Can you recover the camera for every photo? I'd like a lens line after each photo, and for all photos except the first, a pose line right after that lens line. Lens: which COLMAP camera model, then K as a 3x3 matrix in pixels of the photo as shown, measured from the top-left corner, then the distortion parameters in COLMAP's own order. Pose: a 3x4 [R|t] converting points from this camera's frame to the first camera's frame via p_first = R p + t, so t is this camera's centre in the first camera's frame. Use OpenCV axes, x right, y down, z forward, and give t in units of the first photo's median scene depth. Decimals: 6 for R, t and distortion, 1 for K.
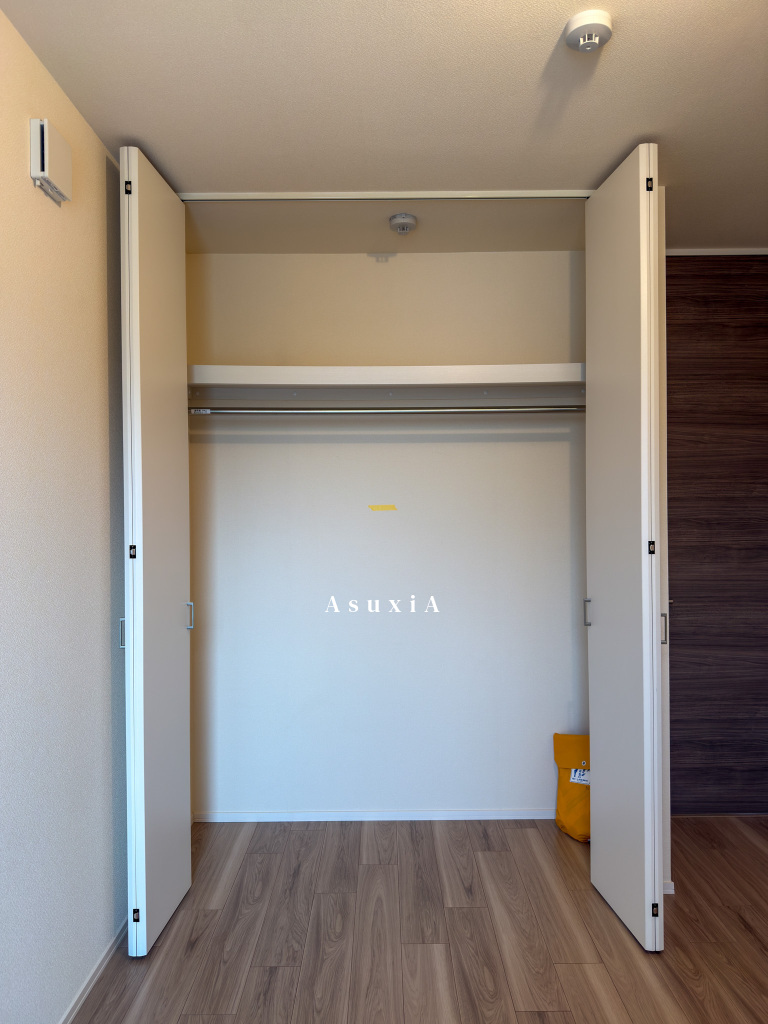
lens RADIAL K [[738.5, 0, 384.4], [0, 738.5, 514.6], [0, 0, 1]] dist [0.002853, -0.003727]
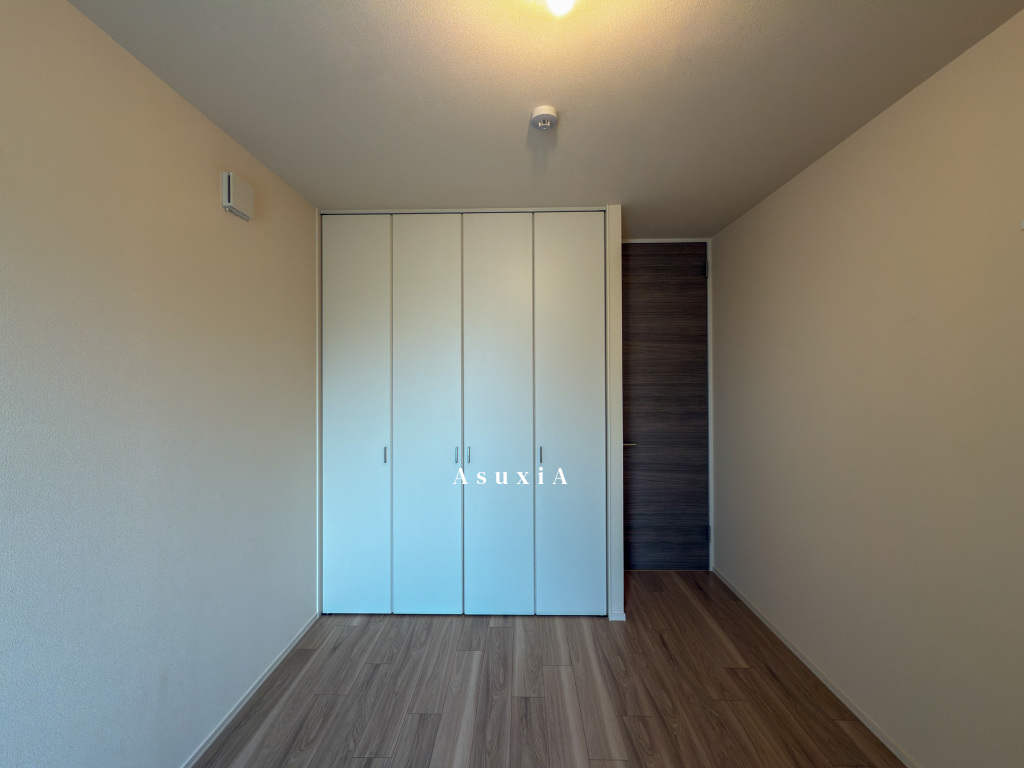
lens RADIAL K [[414.6, 0, 511.4], [0, 414.6, 377.6], [0, 0, 1]] dist [-0.000542, 0.000146]
pose [[0.999737, 0.004773, -0.022436, 0.172817], [-0.004850, 0.999983, -0.003366, -0.047290], [0.022419, 0.003474, 0.999743, 0.045242]]
